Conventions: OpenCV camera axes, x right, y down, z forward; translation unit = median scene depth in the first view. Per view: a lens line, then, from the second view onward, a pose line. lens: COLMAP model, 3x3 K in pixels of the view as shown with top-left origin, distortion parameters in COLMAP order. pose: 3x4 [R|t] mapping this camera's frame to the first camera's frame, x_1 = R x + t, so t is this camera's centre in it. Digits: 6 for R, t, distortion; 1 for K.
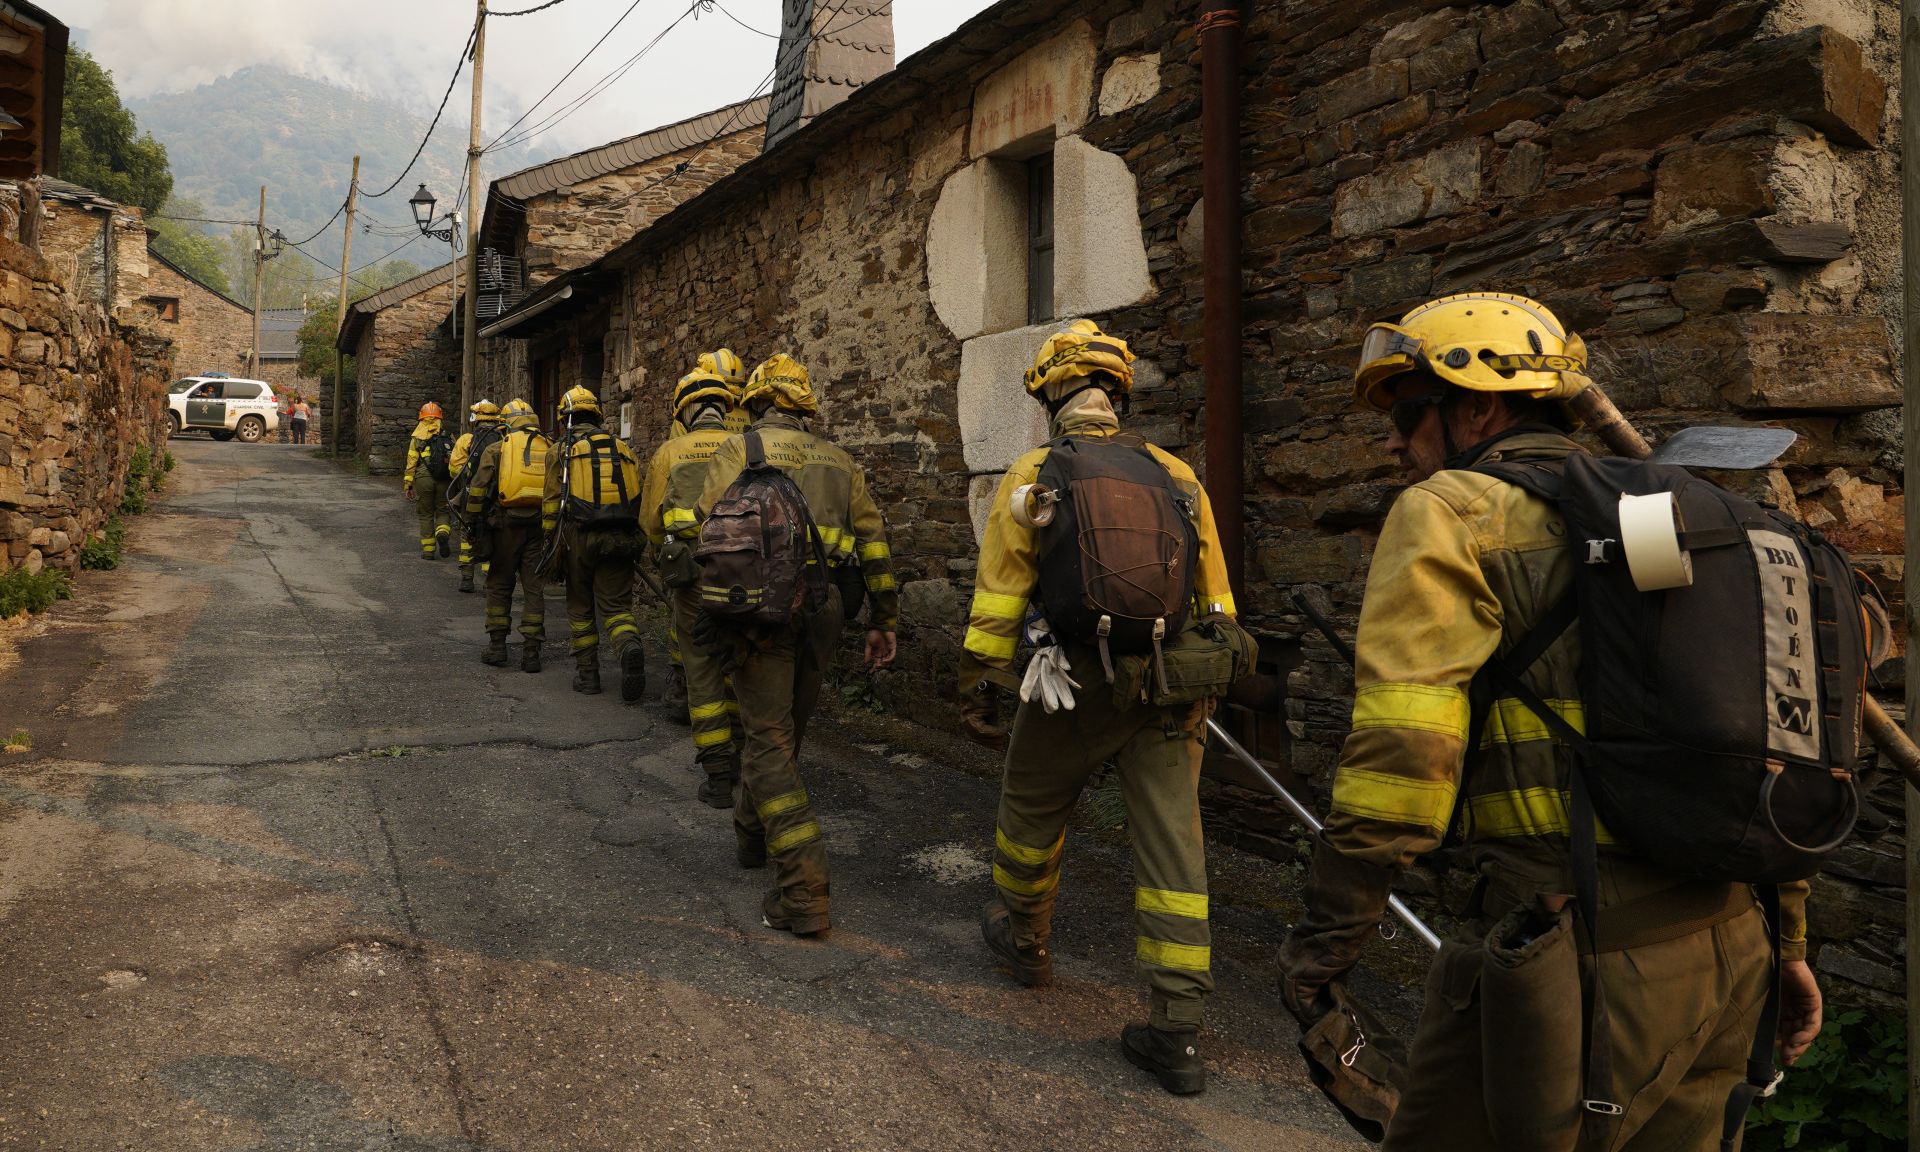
lens RADIAL K [[1520.6, 0, 870.5], [0, 1520.6, 425.8], [0, 0, 1]] dist [-0.040147, 0.007418]
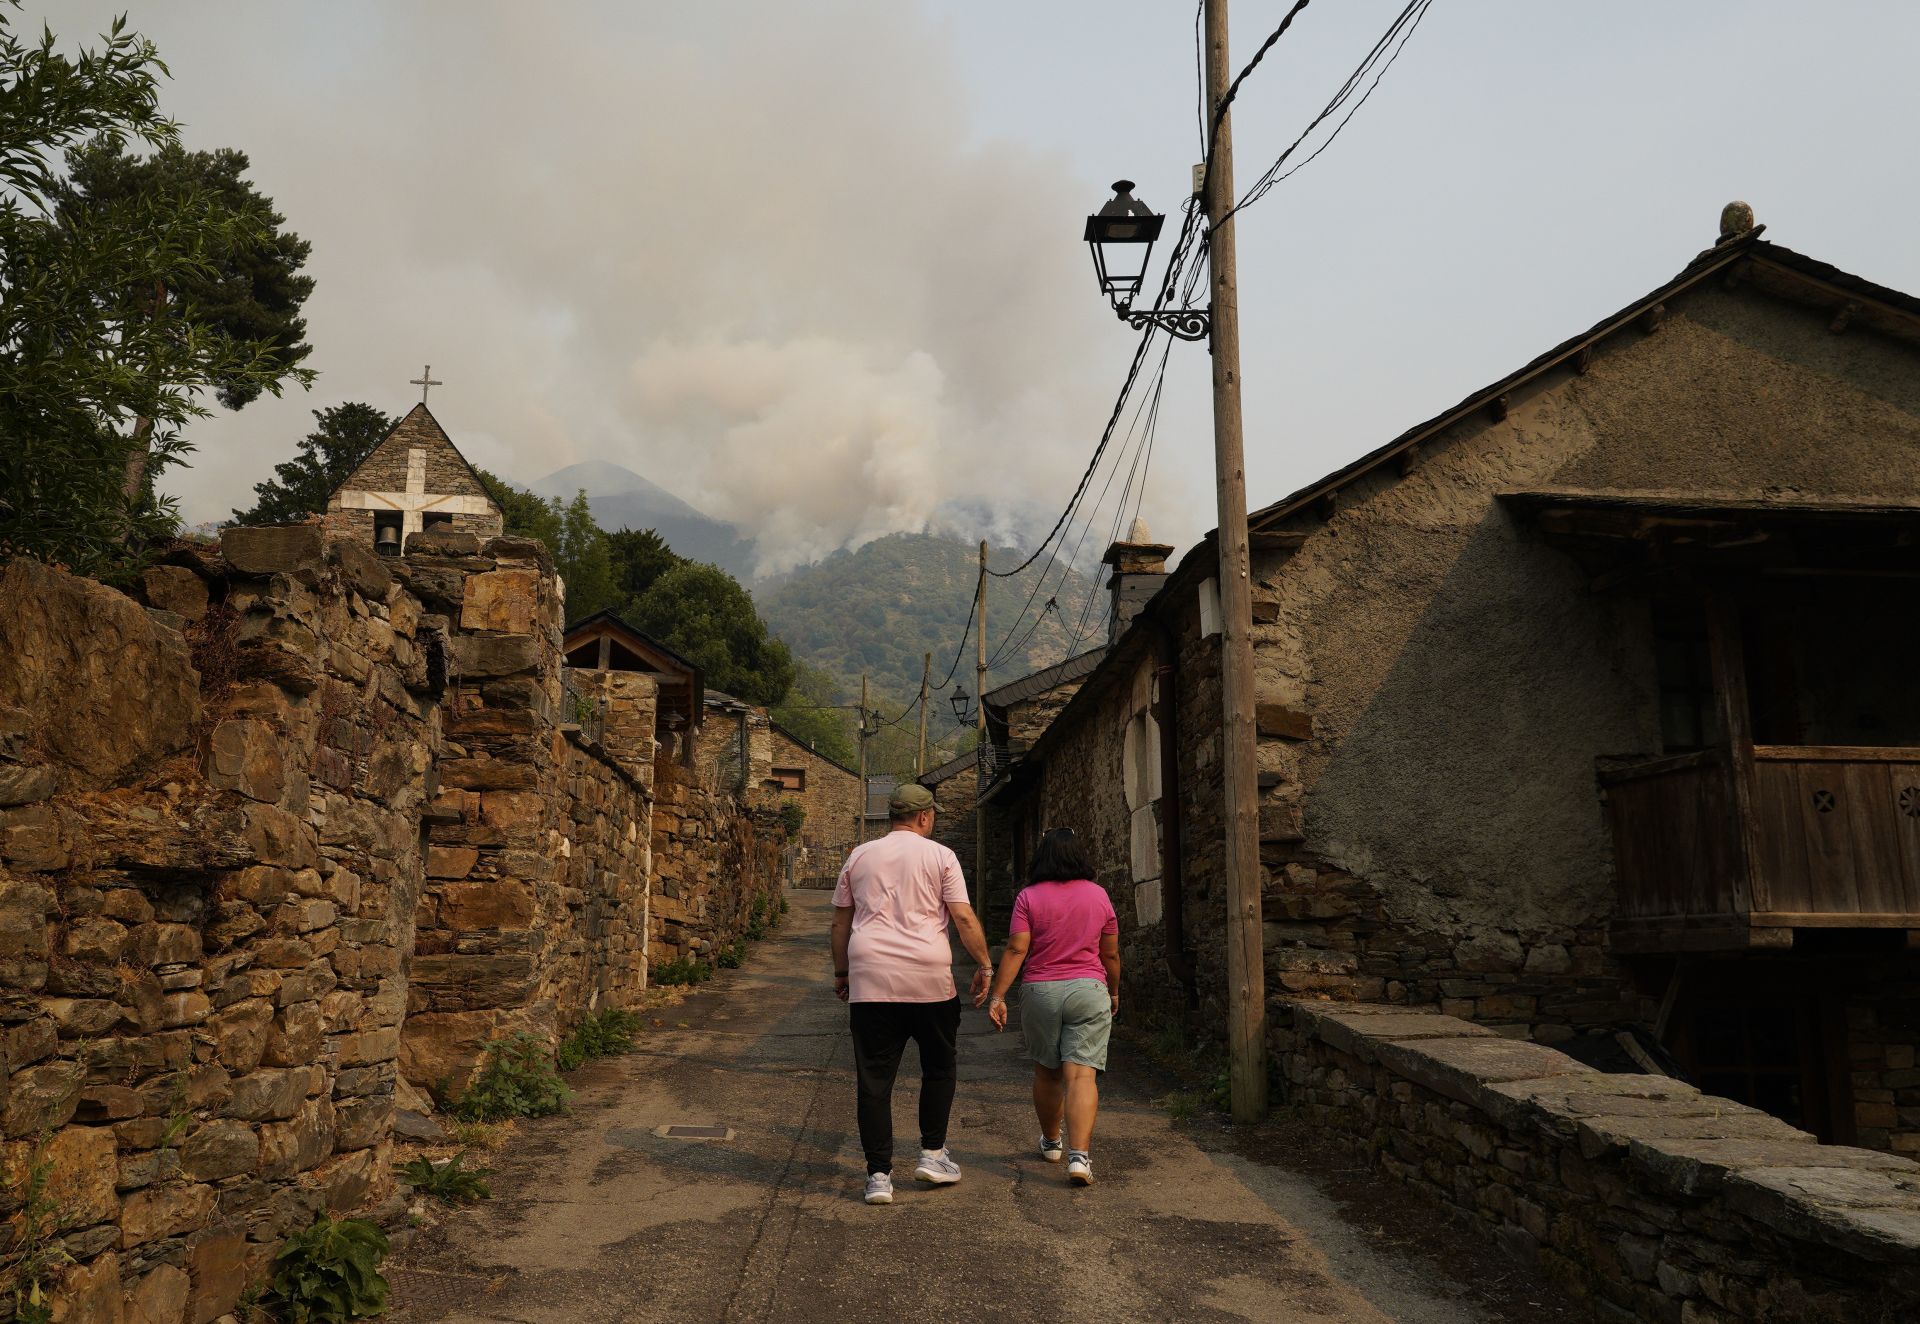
lens RADIAL K [[1564.0, 0, 897.6], [0, 1564.0, 644.0], [0, 0, 1]] dist [-0.034033, 0.016434]
pose [[0.928840, -0.076129, -0.362574, 0.227536], [0.022086, 0.988298, -0.150931, 0.010148], [0.369821, 0.132183, 0.919652, -0.406393]]
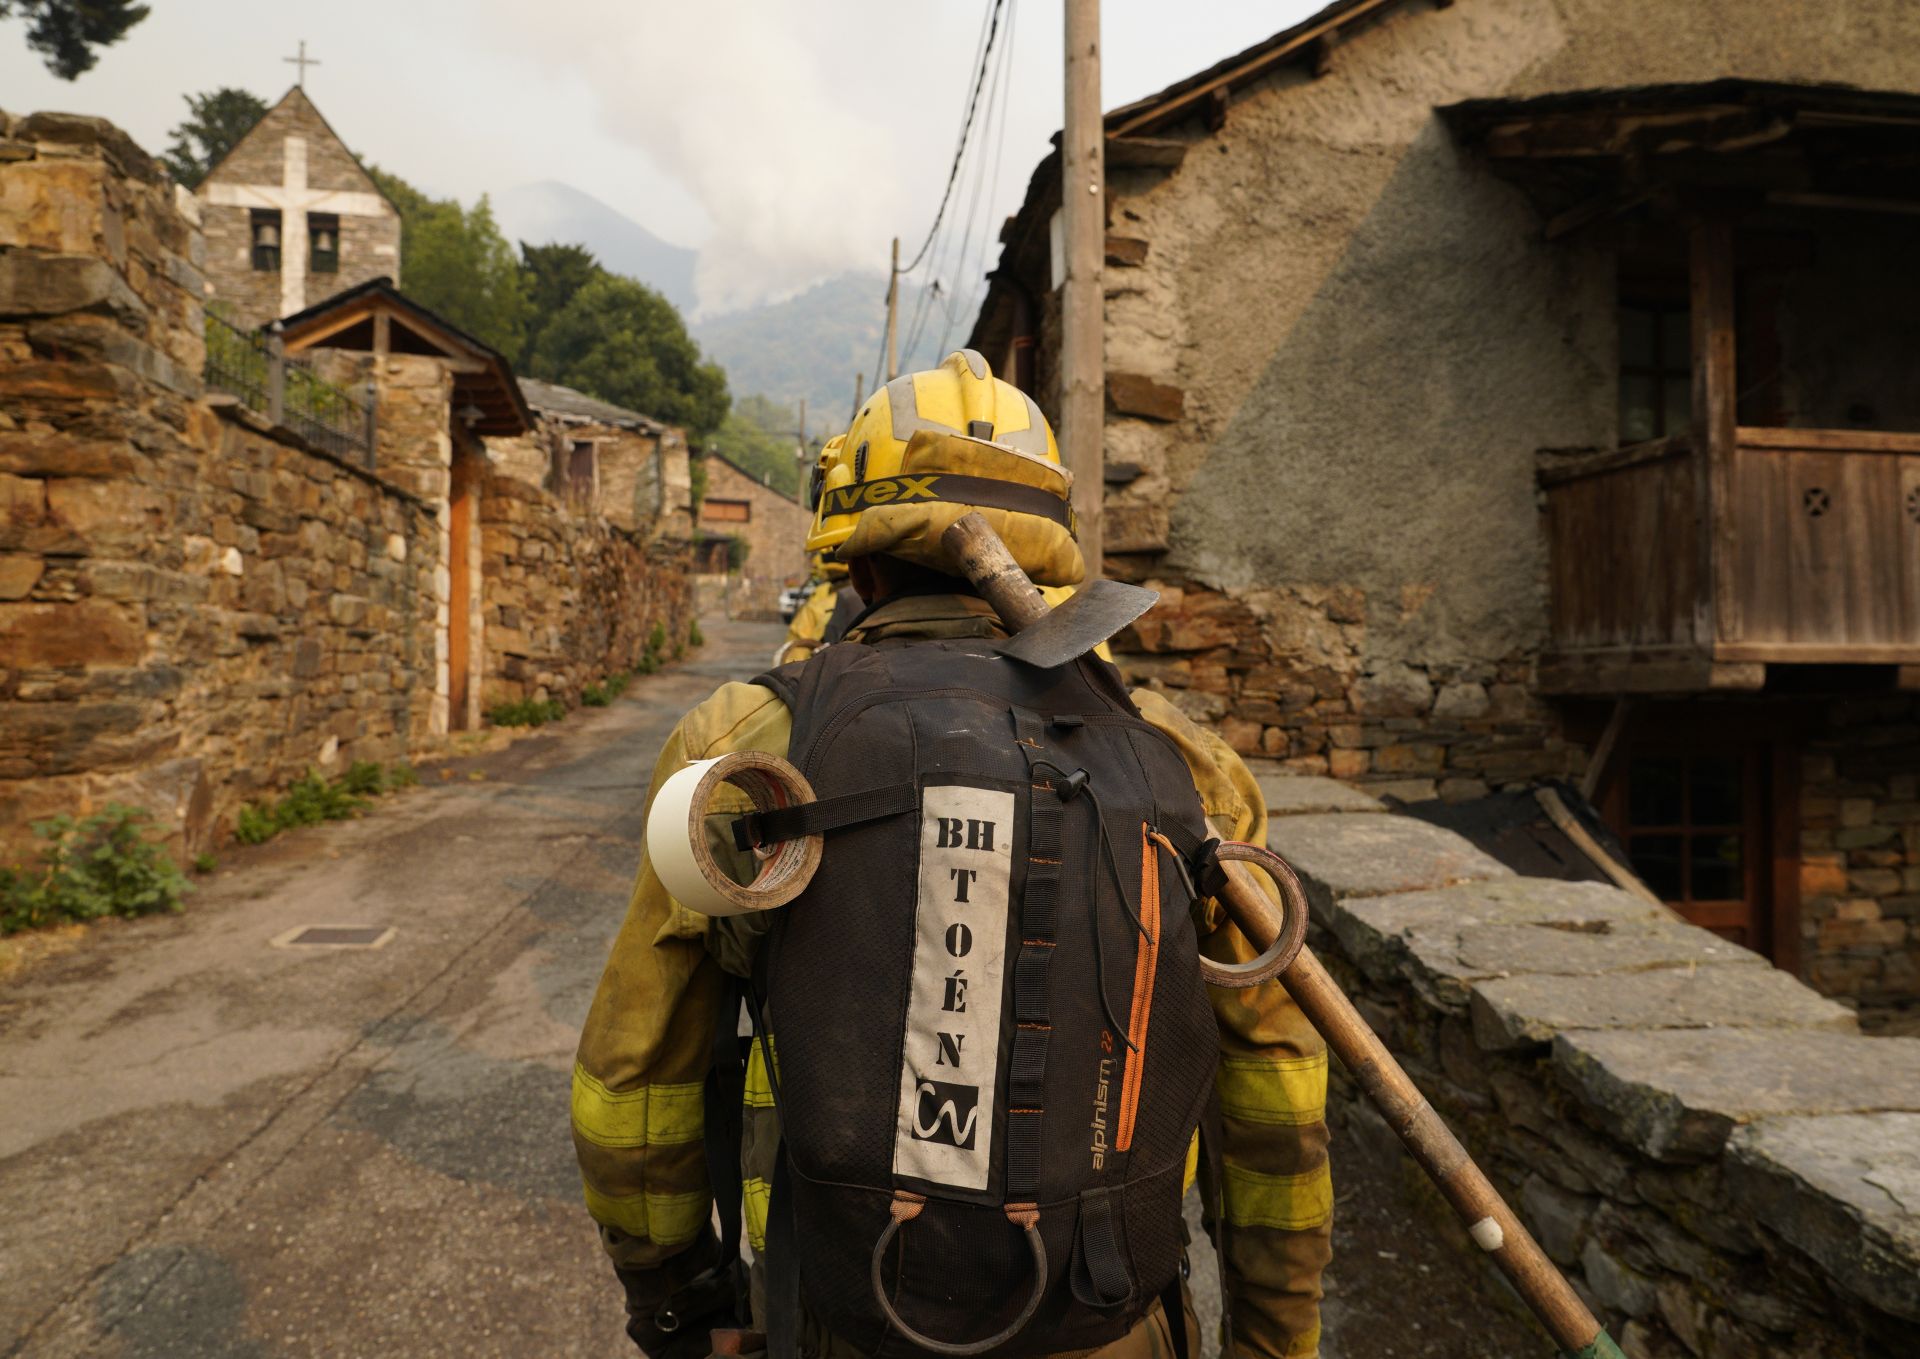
lens RADIAL K [[1540.3, 0, 1043.8], [0, 1540.3, 658.8], [0, 0, 1]] dist [-0.033373, 0.023745]
pose [[0.965180, -0.013357, -0.261245, 0.233555], [0.021873, 0.999319, 0.029716, 0.015385], [0.260671, -0.034395, 0.964815, -0.239690]]
